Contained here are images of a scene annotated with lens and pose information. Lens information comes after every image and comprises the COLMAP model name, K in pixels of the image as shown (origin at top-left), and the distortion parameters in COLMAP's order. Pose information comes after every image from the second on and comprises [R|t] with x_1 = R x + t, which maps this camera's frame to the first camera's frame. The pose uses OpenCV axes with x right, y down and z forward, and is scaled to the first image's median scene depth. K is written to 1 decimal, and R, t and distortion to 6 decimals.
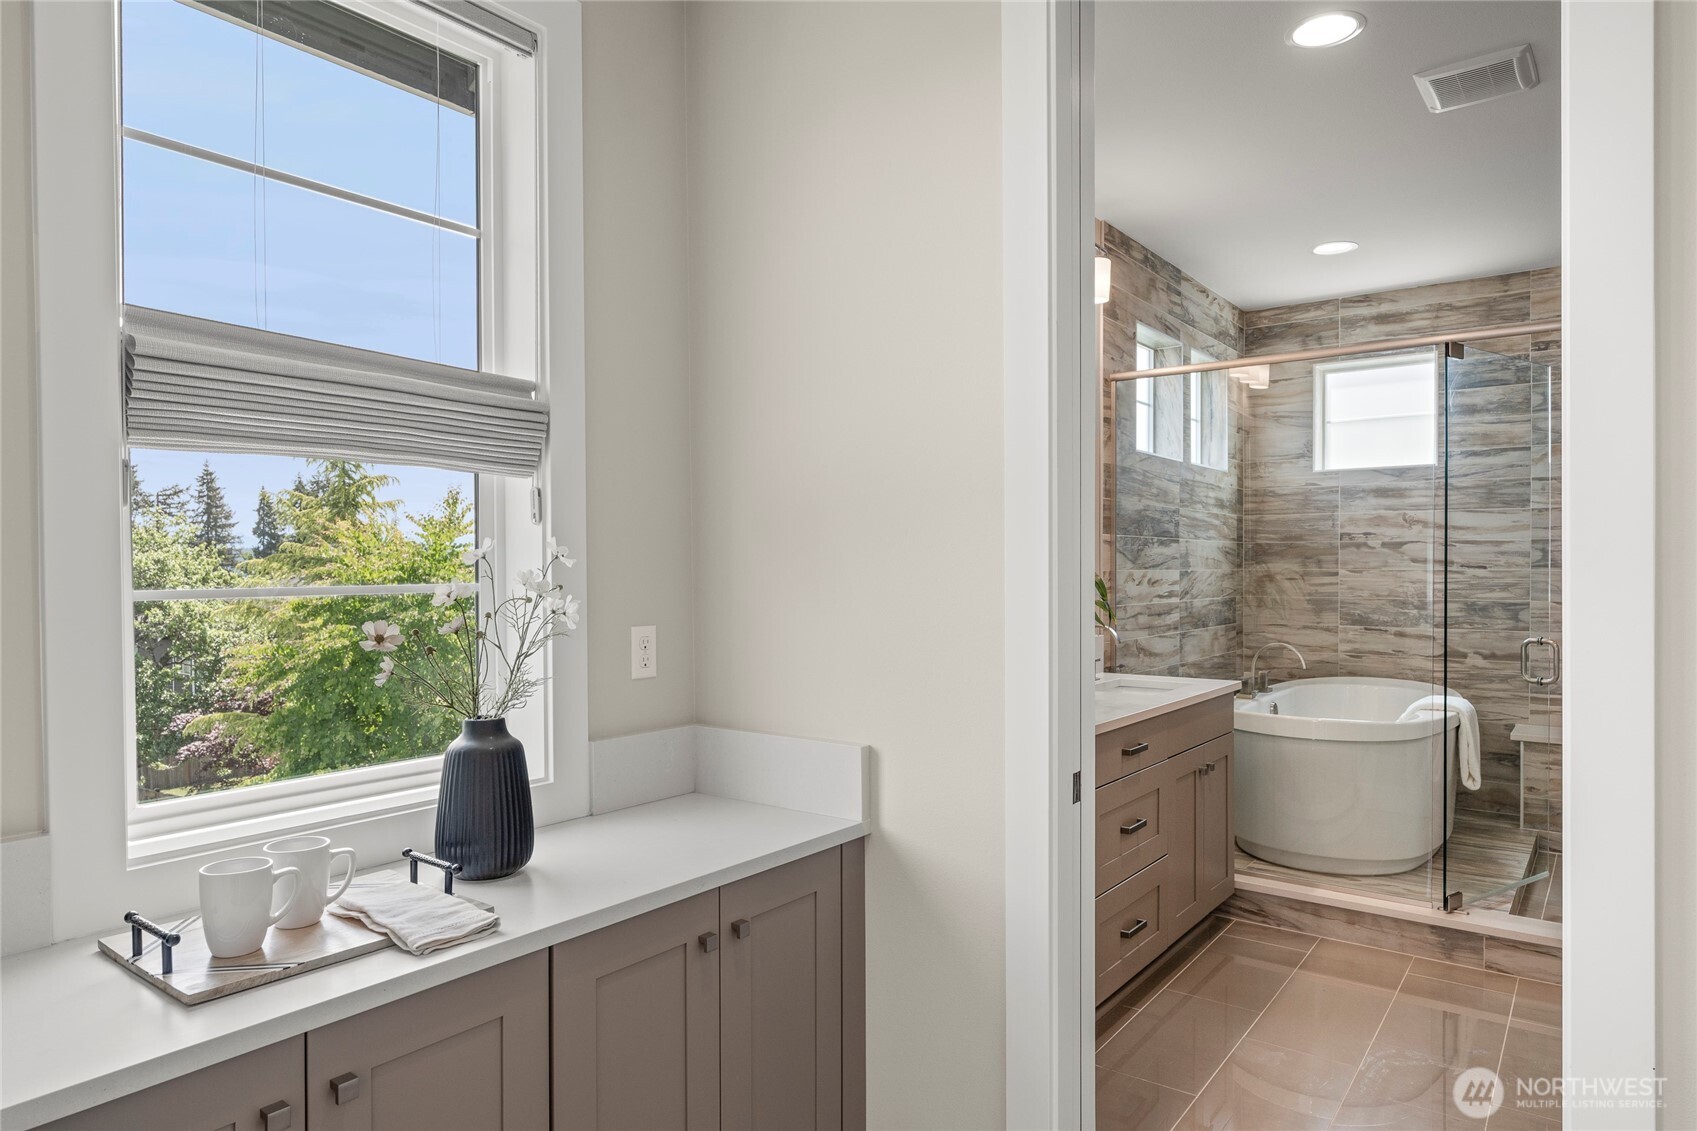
lens RADIAL K [[1015.9, 0, 848.5], [0, 1015.9, 565.5], [0, 0, 1]] dist [-0.001815, 0.001821]
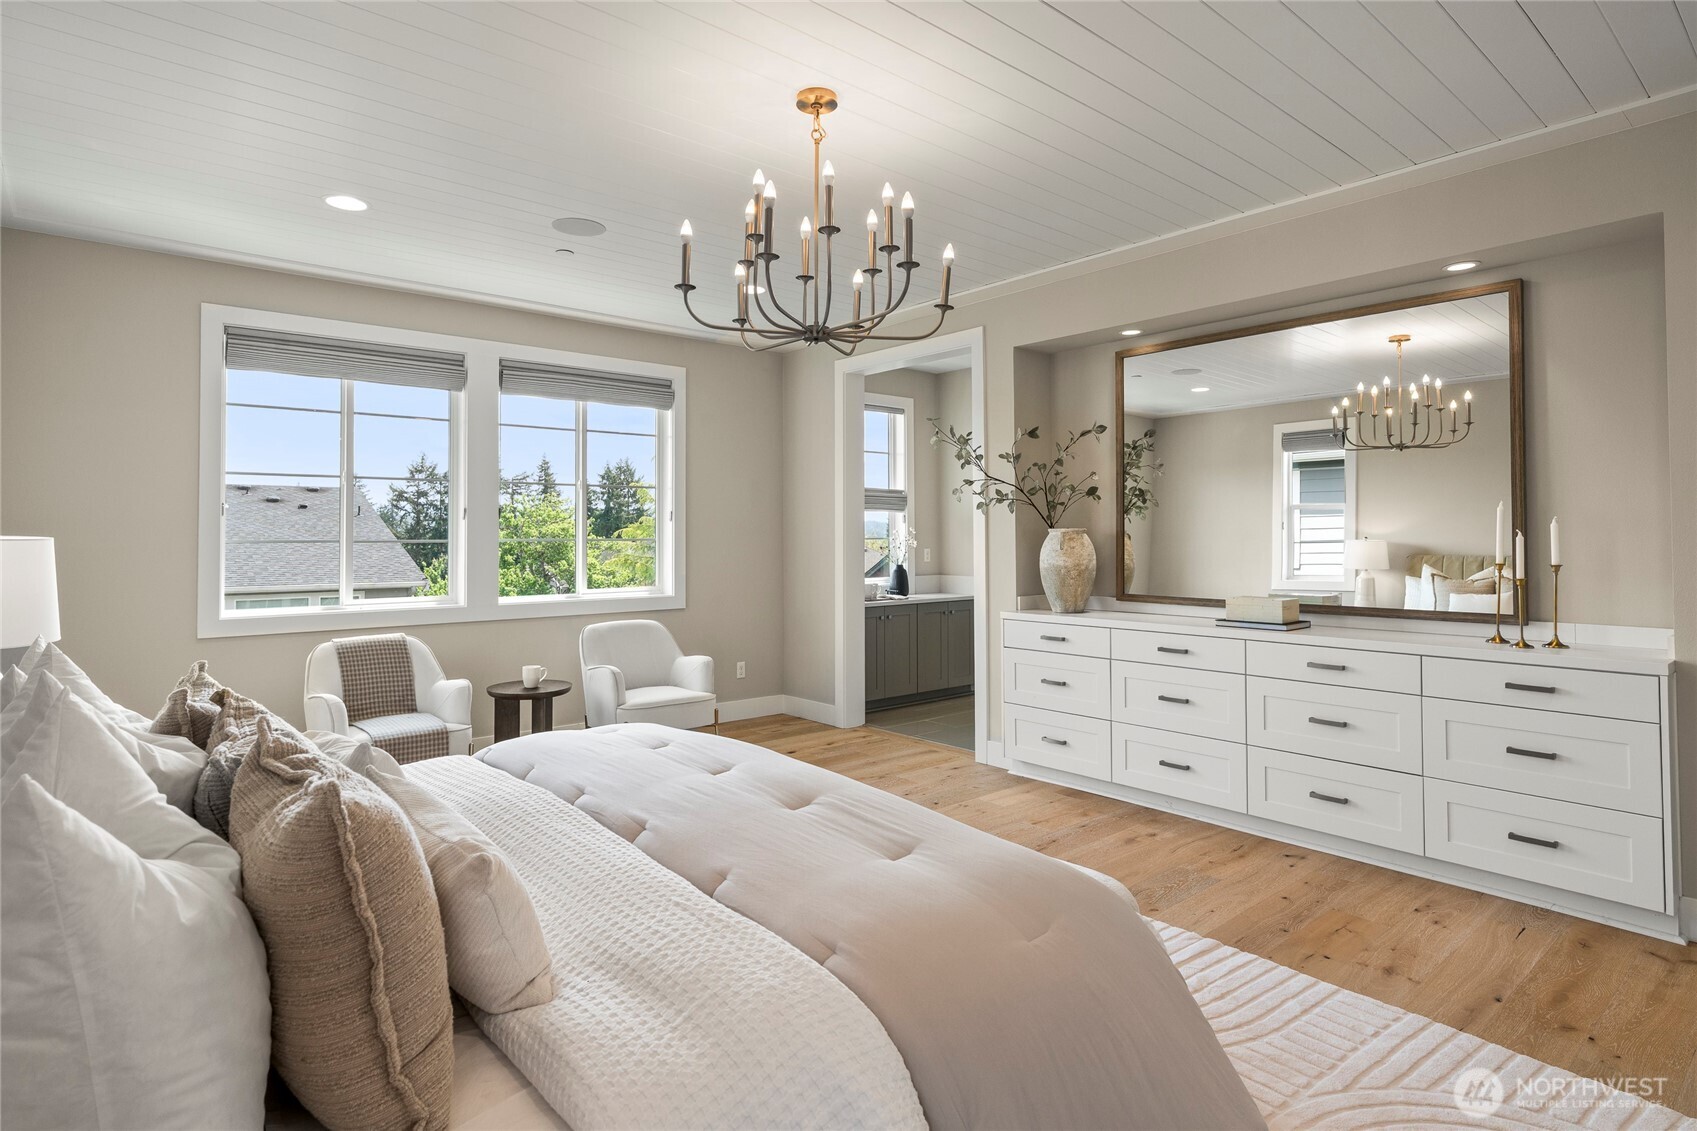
lens RADIAL K [[892.0, 0, 847.2], [0, 892.0, 532.4], [0, 0, 1]] dist [-0.017321, 0.000358]
pose [[0.976833, 0.001902, -0.213993, 0.257773], [-0.001972, 0.999998, -0.000115, -0.003048], [0.213992, 0.000534, 0.976835, -2.669064]]
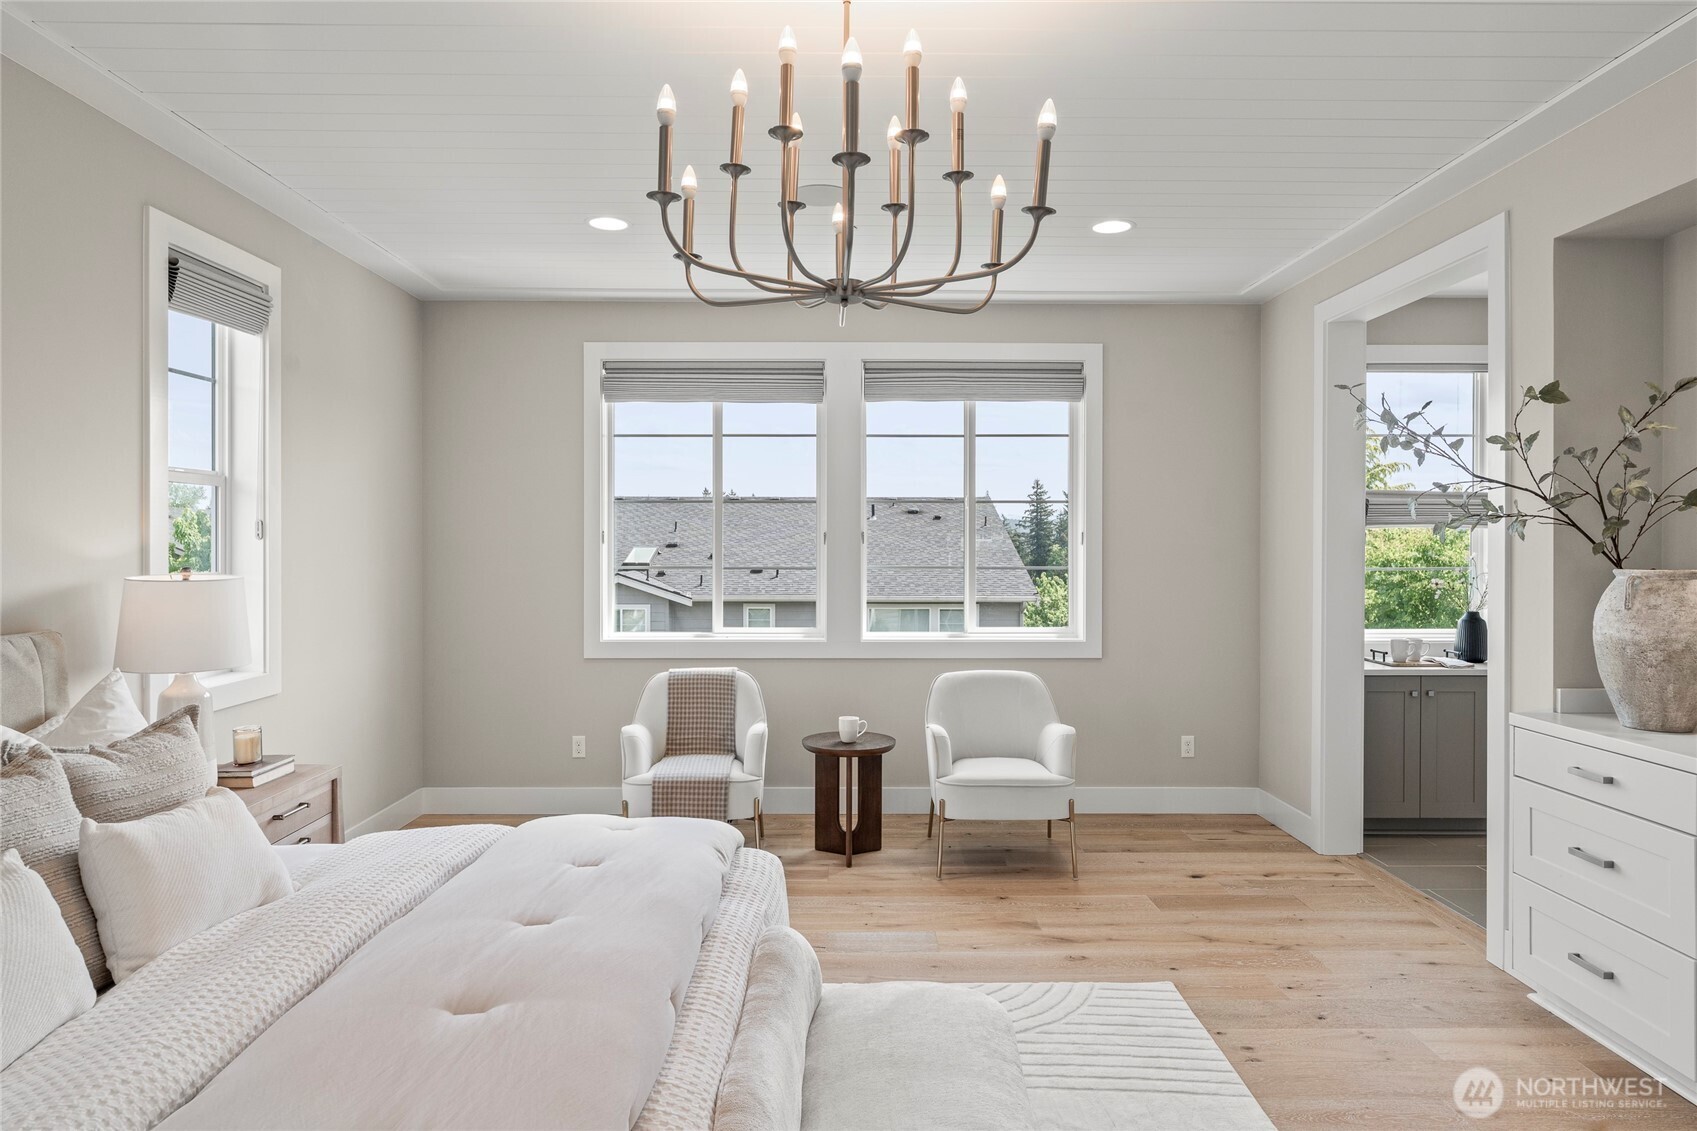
lens RADIAL K [[1015.9, 0, 848.5], [0, 1015.9, 565.5], [0, 0, 1]] dist [-0.001815, 0.001821]
pose [[0.610753, 0.022438, -0.791503, 0.764023], [-0.002214, 0.999643, 0.026630, -0.055844], [0.791818, -0.014512, 0.610584, -1.969876]]
